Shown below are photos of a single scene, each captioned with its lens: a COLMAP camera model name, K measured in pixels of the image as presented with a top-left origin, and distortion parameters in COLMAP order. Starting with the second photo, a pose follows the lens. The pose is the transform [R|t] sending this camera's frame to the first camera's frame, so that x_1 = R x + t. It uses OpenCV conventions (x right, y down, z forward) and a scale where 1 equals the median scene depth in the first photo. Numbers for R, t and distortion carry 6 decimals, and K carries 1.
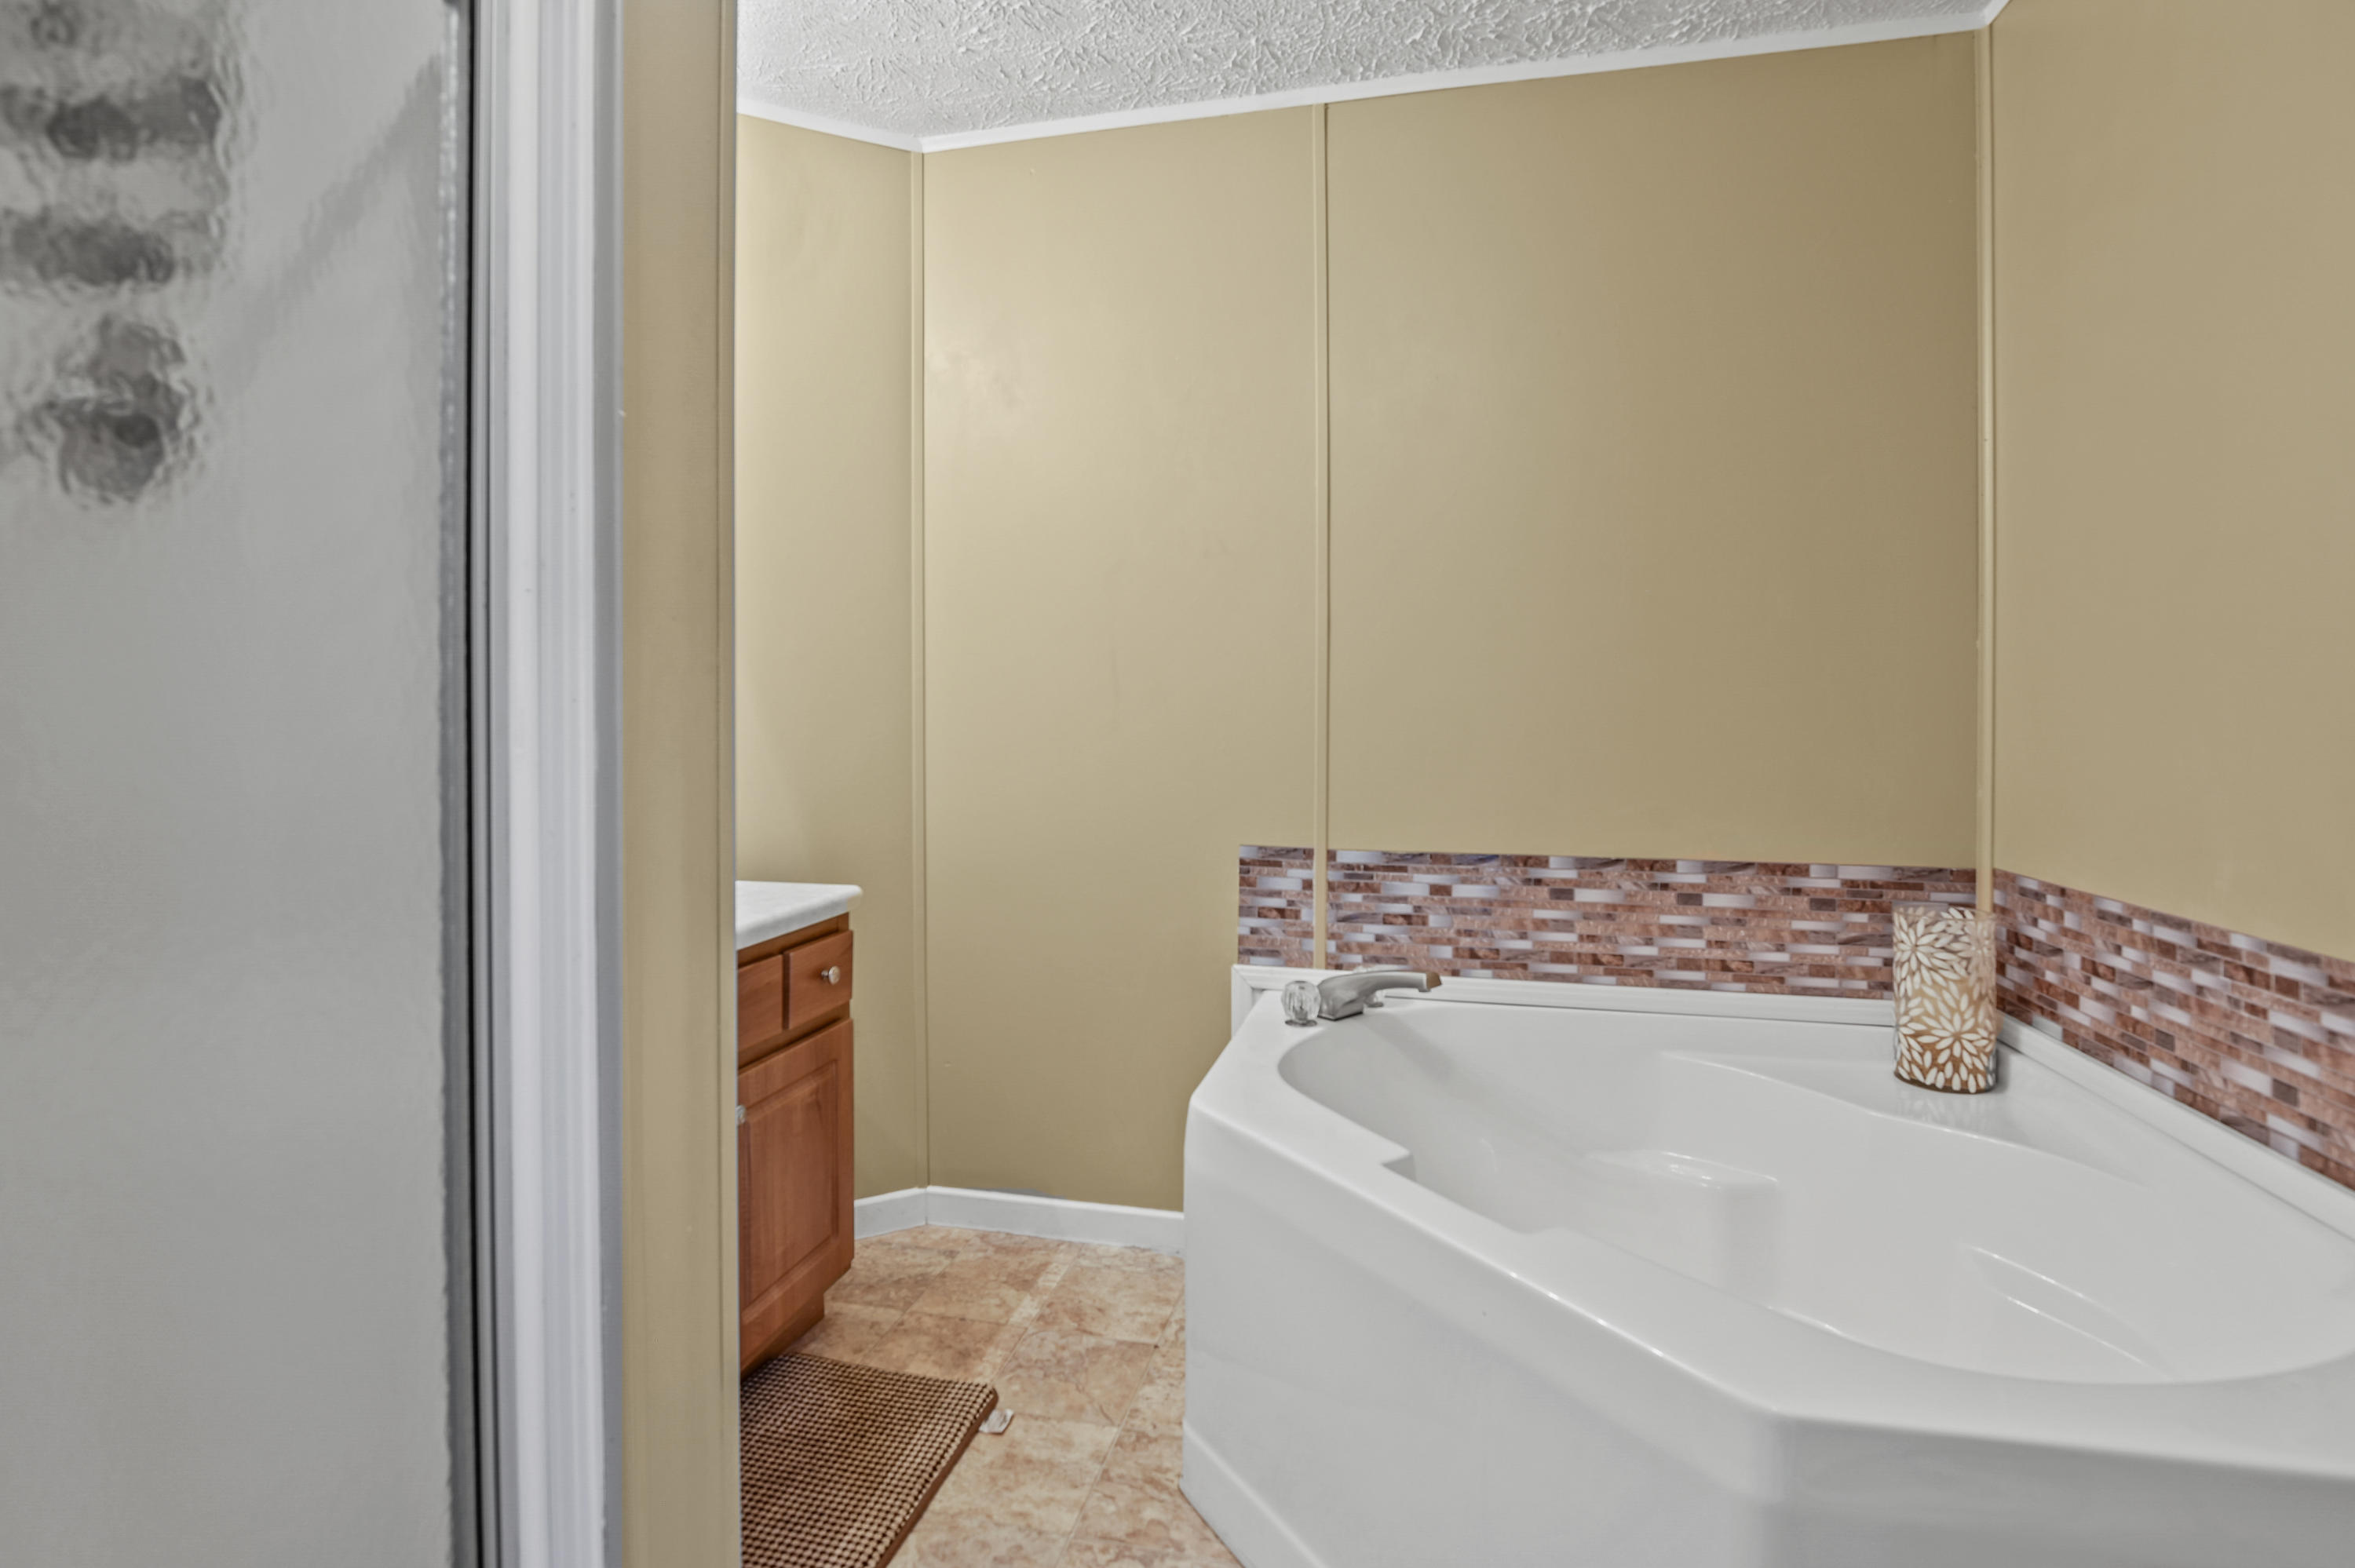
lens RADIAL K [[1124.3, 0, 1178.9], [0, 1124.3, 728.9], [0, 0, 1]] dist [-0.013758, -0.001903]
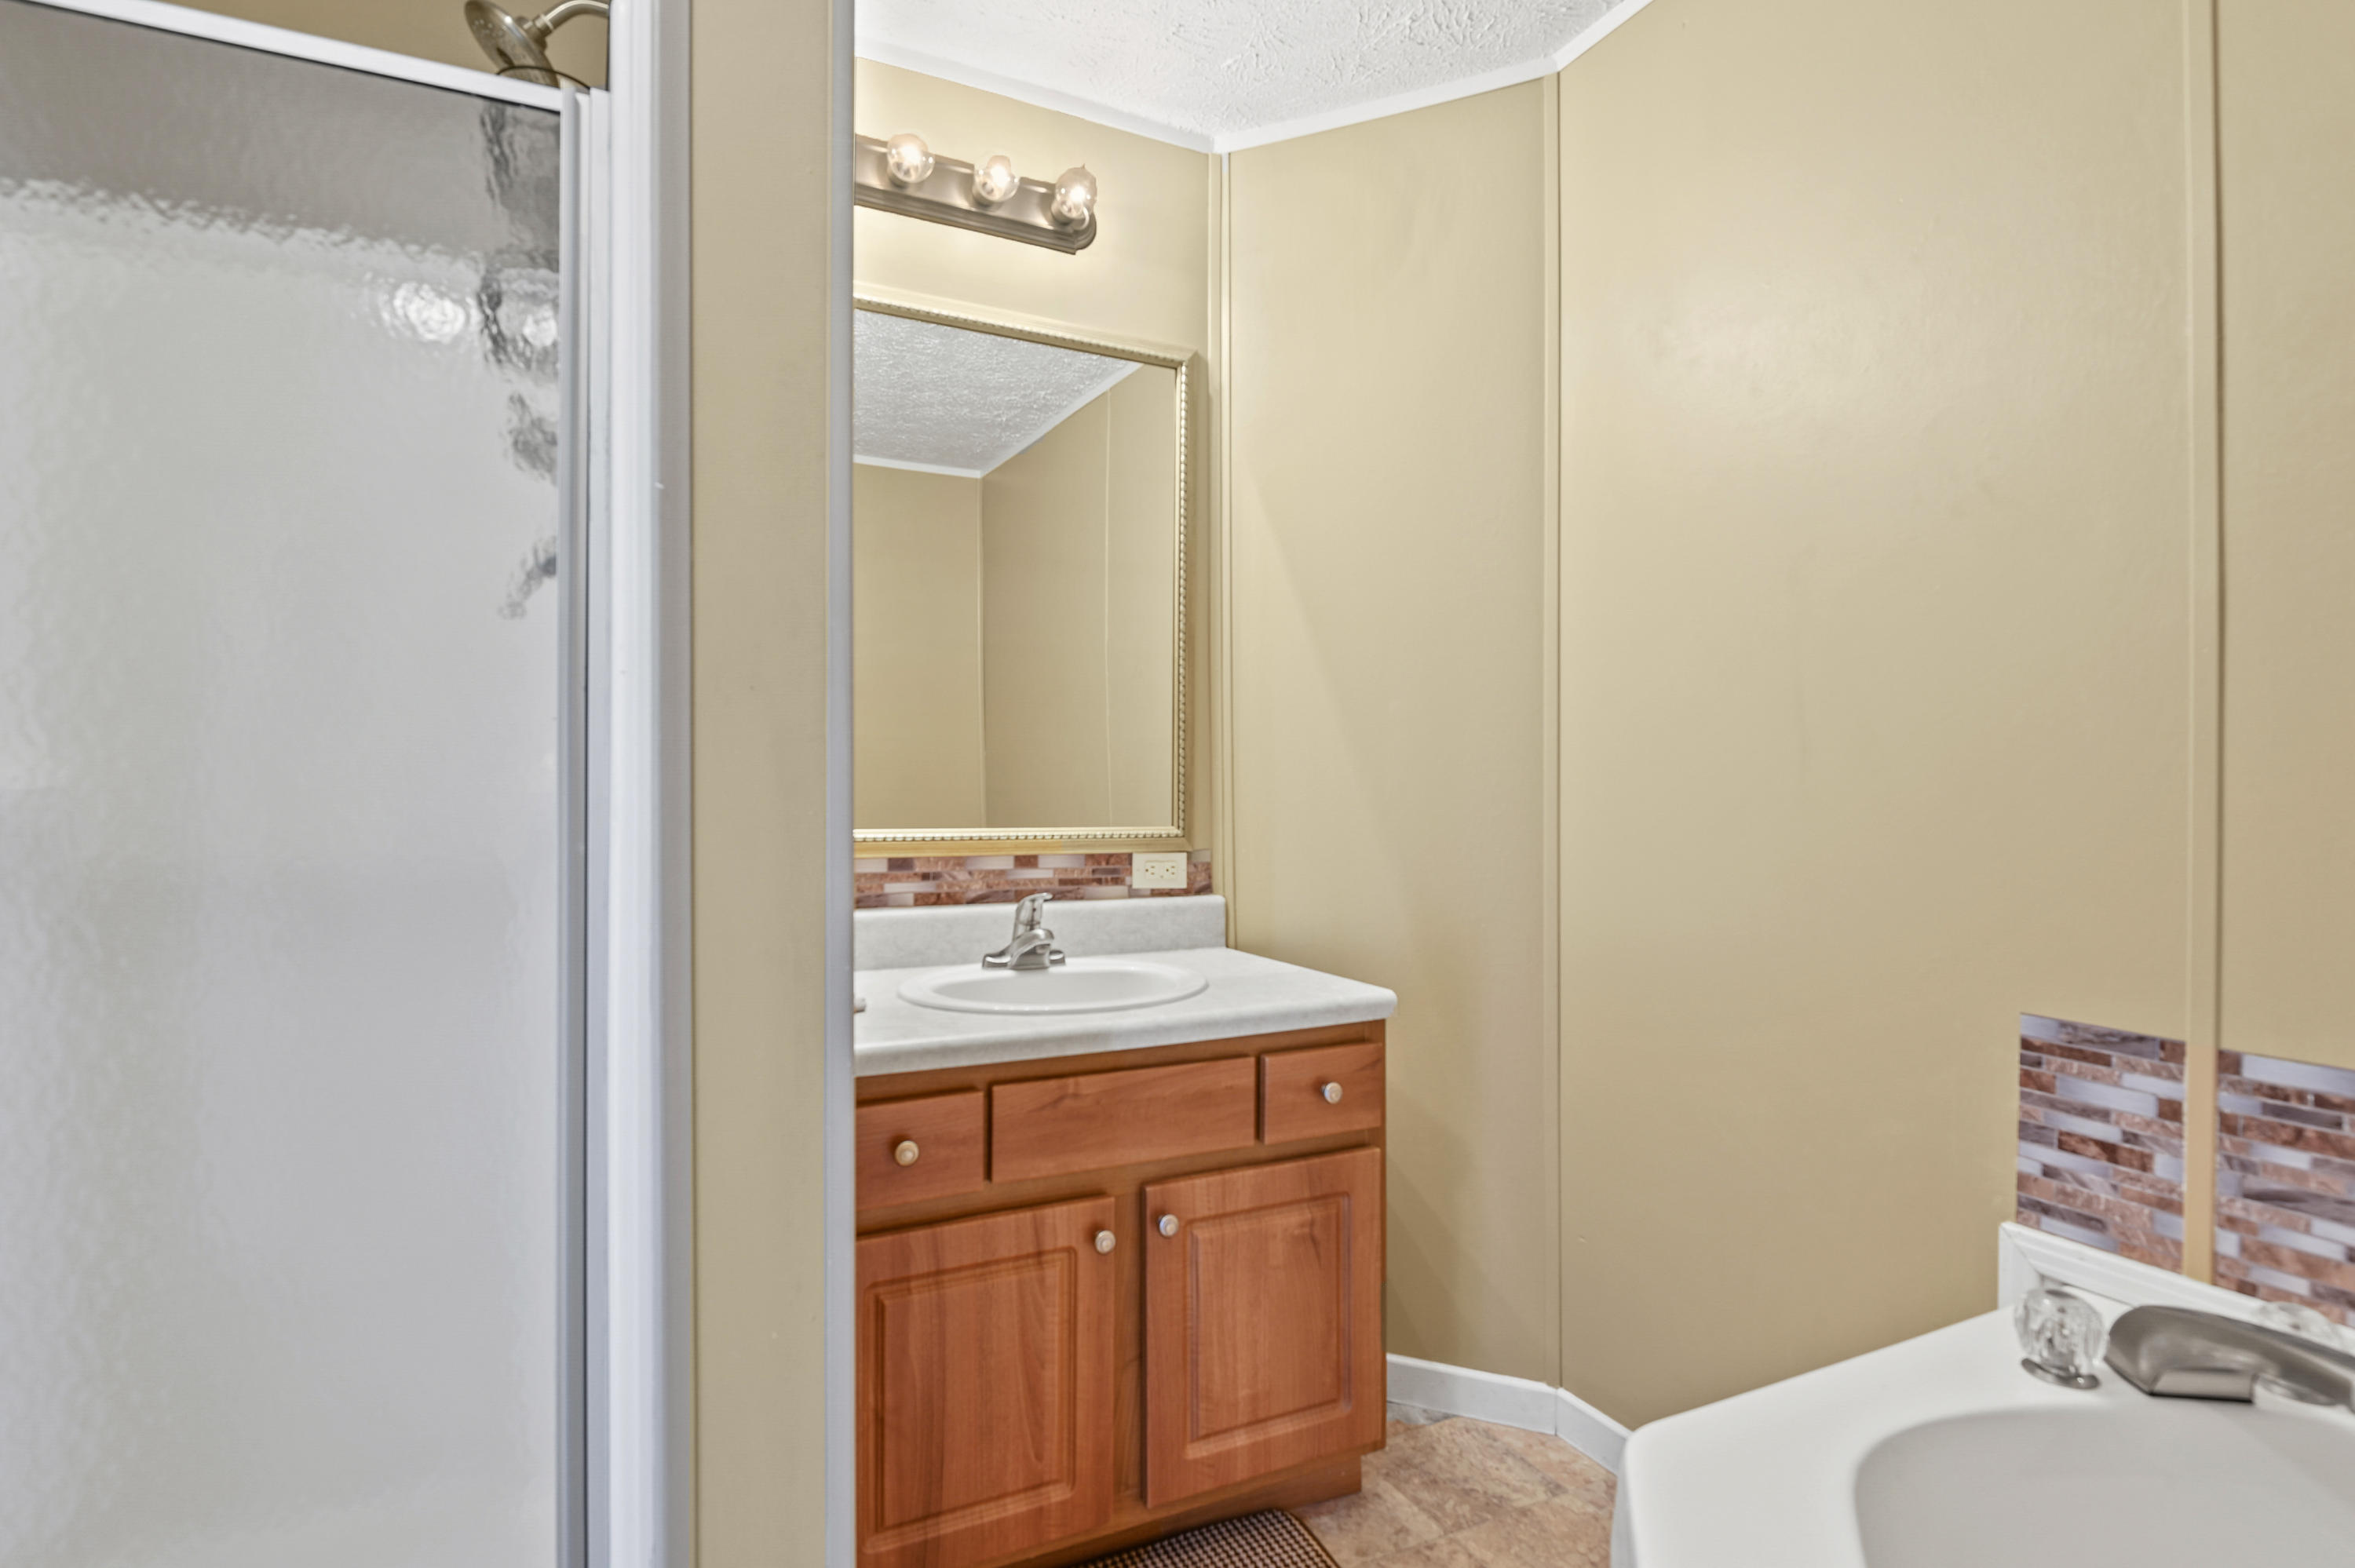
lens RADIAL K [[1127.5, 0, 1177.5], [0, 1127.5, 784.0], [0, 0, 1]] dist [-0.004813, -0.006812]
pose [[0.609051, -0.000769, -0.793130, 0.244981], [-0.005546, 0.999971, -0.005228, -0.006663], [0.793111, 0.007583, 0.609029, 0.322170]]
